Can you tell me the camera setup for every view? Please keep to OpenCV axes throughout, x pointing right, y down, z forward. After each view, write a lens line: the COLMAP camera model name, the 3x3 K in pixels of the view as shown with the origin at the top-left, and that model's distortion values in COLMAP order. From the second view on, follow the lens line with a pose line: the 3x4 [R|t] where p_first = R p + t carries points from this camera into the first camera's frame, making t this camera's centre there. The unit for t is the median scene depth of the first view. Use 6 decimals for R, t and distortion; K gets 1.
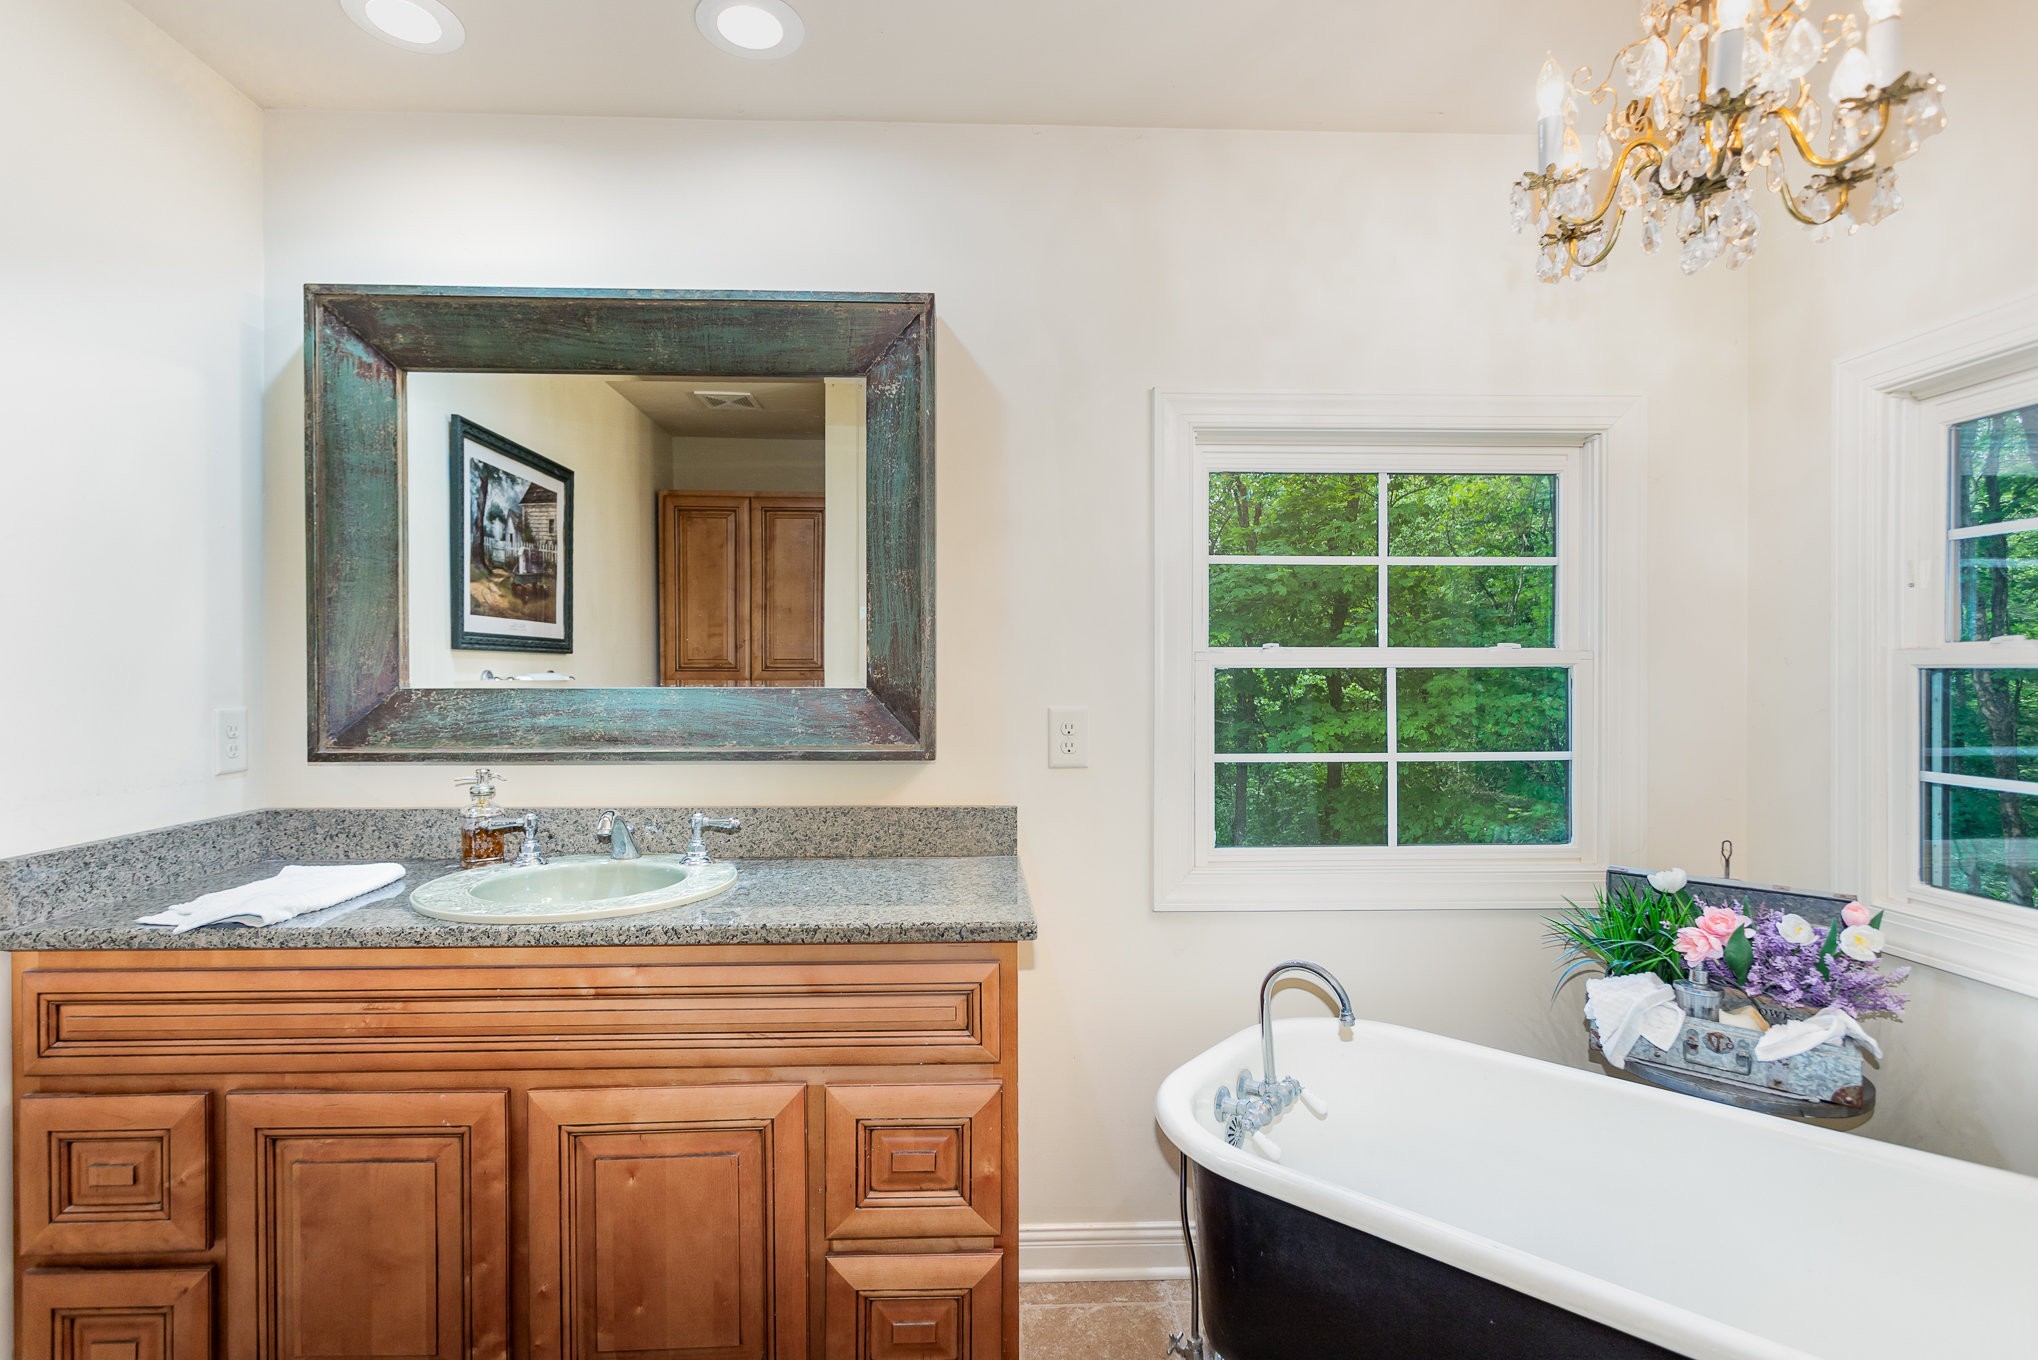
lens RADIAL K [[961.4, 0, 1007.1], [0, 961.4, 682.7], [0, 0, 1]] dist [-0.015880, 0.001070]
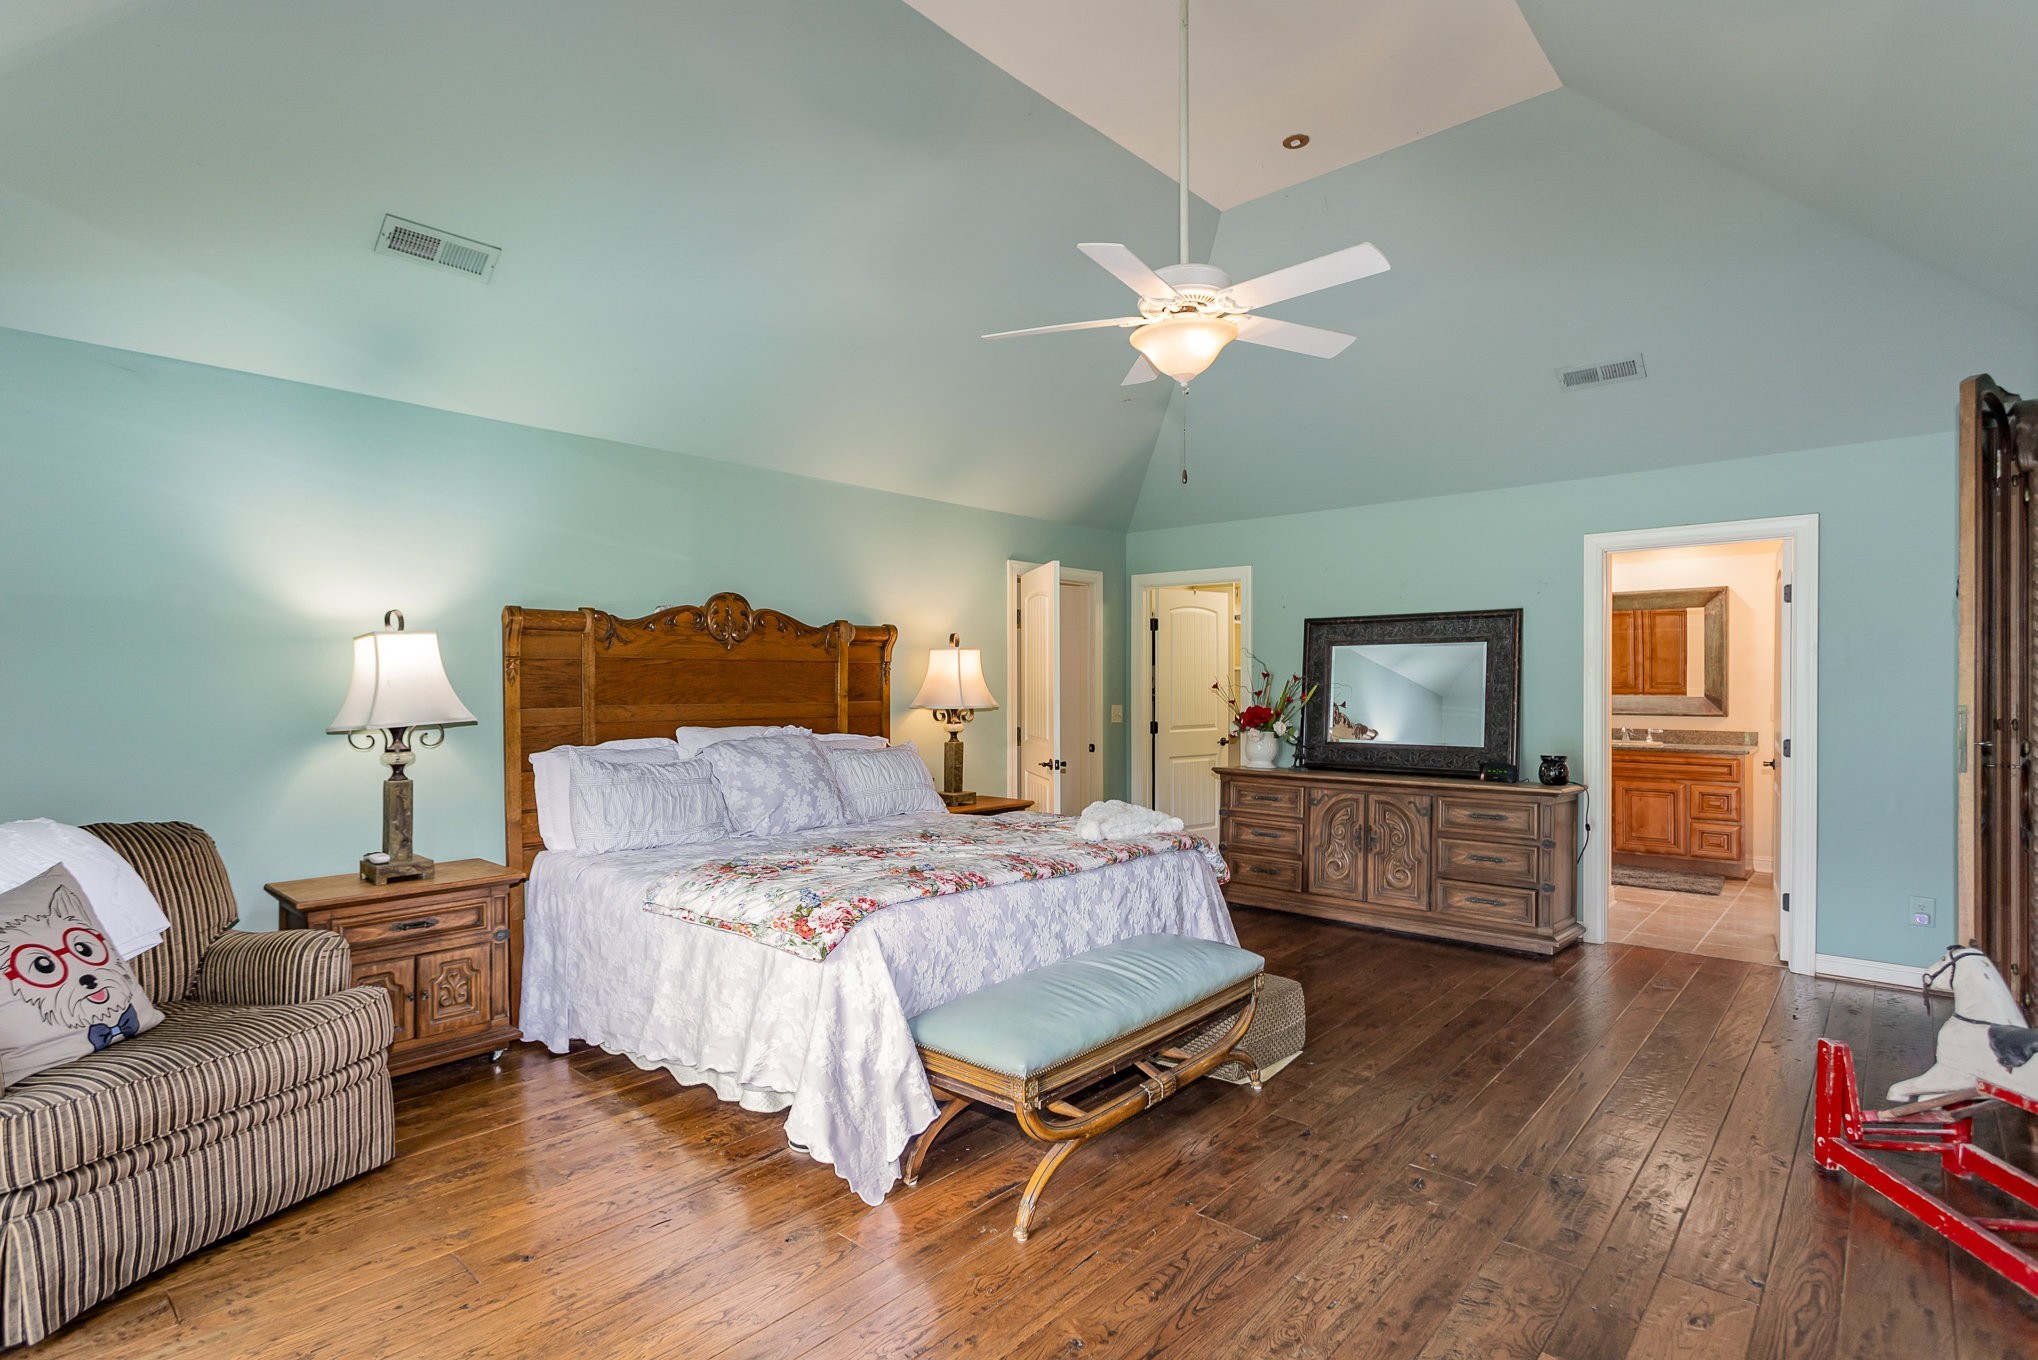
lens RADIAL K [[985.8, 0, 1019.0], [0, 985.8, 680.0], [0, 0, 1]] dist [0.000078, 0.000361]
pose [[0.718916, -0.000480, -0.695097, 0.557640], [-0.004935, 0.999971, -0.005794, -0.020210], [0.695080, 0.007595, 0.718893, -3.343005]]
